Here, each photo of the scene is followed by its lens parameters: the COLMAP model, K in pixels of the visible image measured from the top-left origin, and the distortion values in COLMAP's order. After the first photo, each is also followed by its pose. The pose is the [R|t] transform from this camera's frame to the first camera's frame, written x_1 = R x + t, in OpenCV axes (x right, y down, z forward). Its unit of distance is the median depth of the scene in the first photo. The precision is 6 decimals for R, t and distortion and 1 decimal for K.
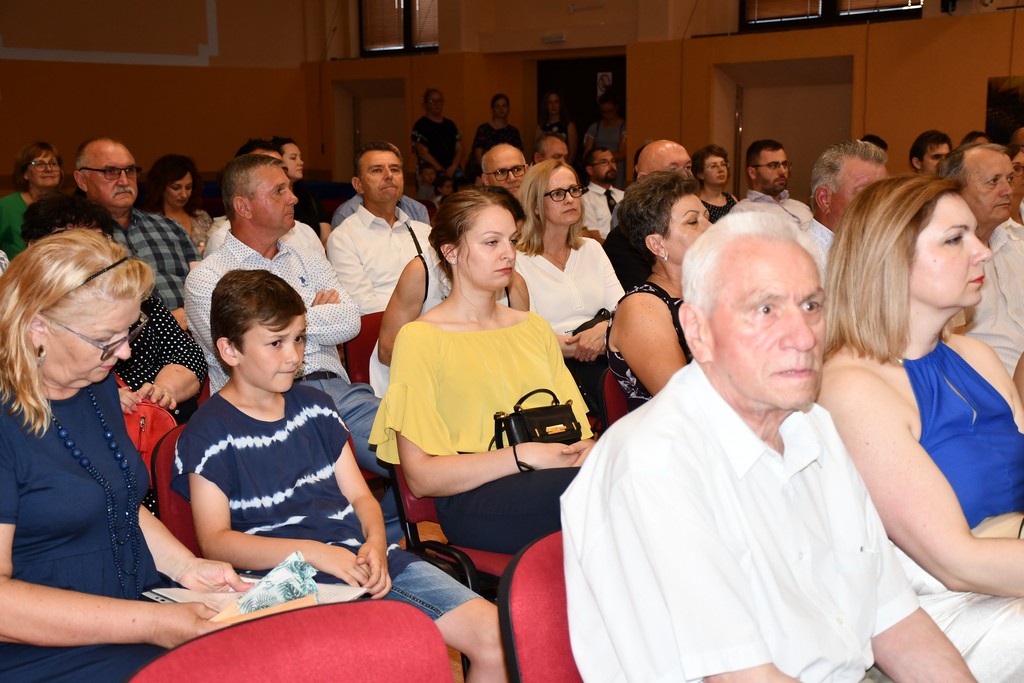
lens RADIAL K [[1570.4, 0, 512.0], [0, 1570.4, 341.5], [0, 0, 1]] dist [0.012815, 0.233452]
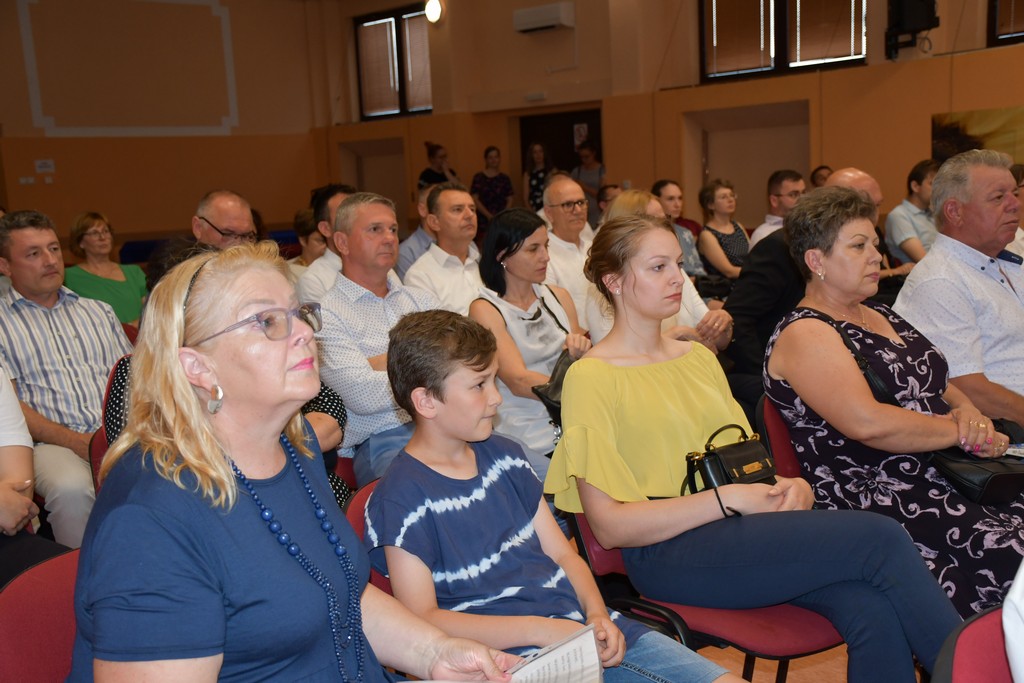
lens RADIAL K [[1303.3, 0, 512.0], [0, 1303.3, 341.5], [0, 0, 1]] dist [-0.012368, -0.080288]
pose [[0.998599, -0.043214, 0.030534, -0.126113], [0.043589, 0.998981, -0.011729, -0.014770], [-0.029996, 0.013043, 0.999465, 0.222772]]
